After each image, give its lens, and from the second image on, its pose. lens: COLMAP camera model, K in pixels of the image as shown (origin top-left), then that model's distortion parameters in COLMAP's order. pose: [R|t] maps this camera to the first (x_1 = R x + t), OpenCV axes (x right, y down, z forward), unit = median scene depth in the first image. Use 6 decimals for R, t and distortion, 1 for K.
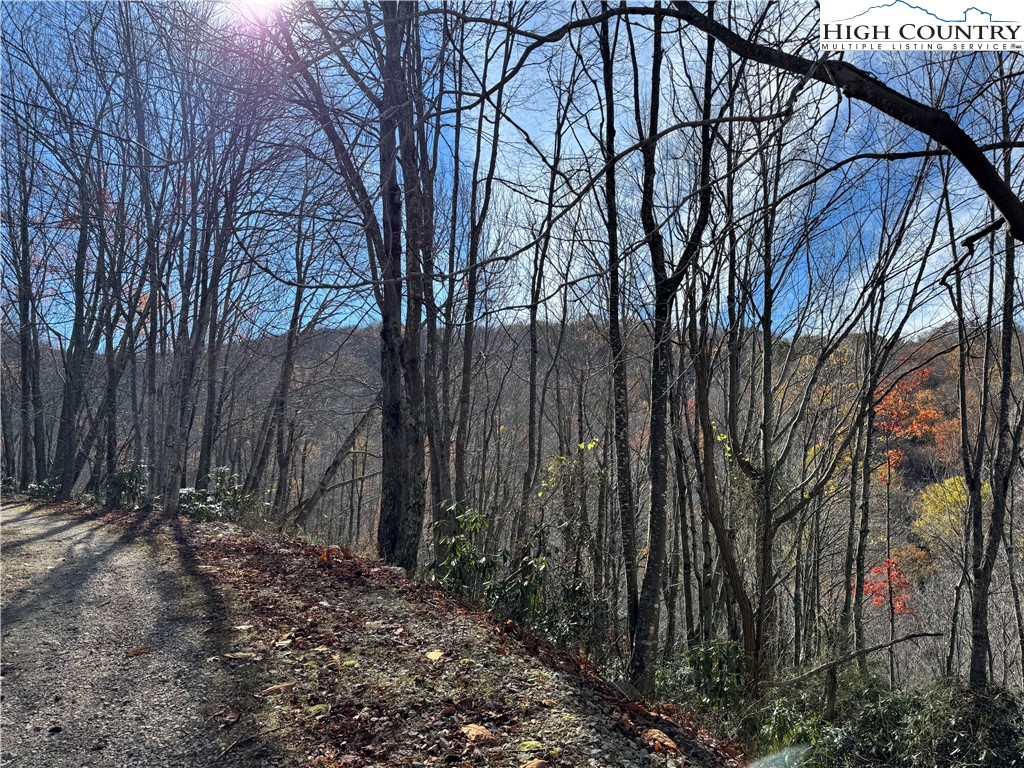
lens RADIAL K [[713.5, 0, 508.7], [0, 713.5, 383.3], [0, 0, 1]] dist [0.074590, -0.091879]
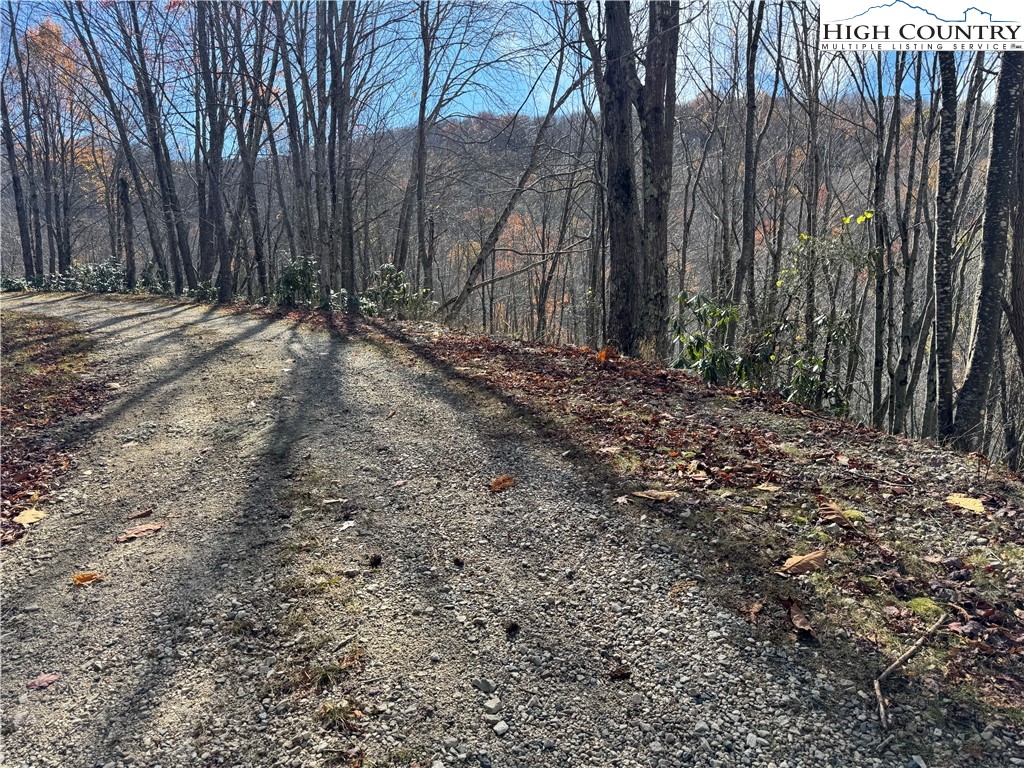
lens RADIAL K [[713.5, 0, 510.8], [0, 713.5, 389.2], [0, 0, 1]] dist [0.074590, -0.091879]
pose [[0.989616, -0.001572, -0.143726, -0.373280], [0.041842, 0.959784, 0.277605, 0.074510], [0.137510, -0.280736, 0.949883, 0.323041]]
